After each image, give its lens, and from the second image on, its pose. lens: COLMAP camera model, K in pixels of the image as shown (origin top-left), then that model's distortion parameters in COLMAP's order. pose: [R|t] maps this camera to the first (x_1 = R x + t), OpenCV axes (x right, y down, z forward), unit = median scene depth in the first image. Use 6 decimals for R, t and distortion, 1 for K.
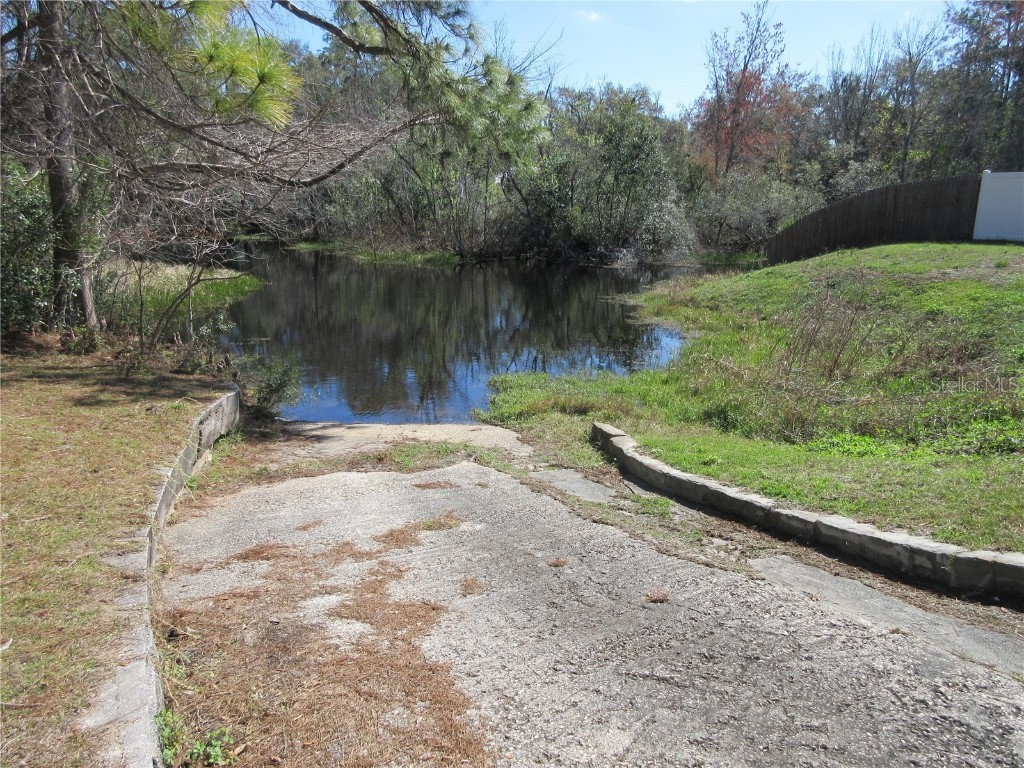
lens RADIAL K [[667.2, 0, 512.0], [0, 667.2, 384.0], [0, 0, 1]] dist [-0.002912, 0.003679]
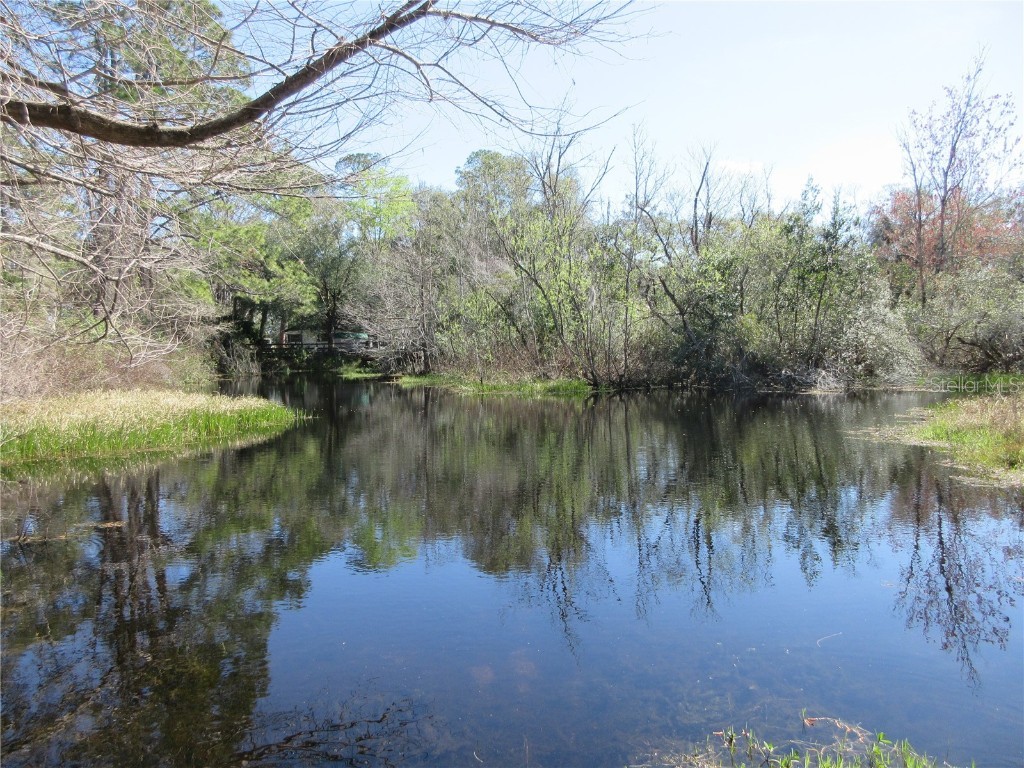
lens RADIAL K [[667.2, 0, 512.0], [0, 667.2, 384.0], [0, 0, 1]] dist [-0.002912, 0.003679]
pose [[0.978458, -0.024985, -0.204928, -0.011075], [-0.019958, 0.976552, -0.214354, -0.024910], [0.205479, 0.213826, 0.955017, 0.229542]]
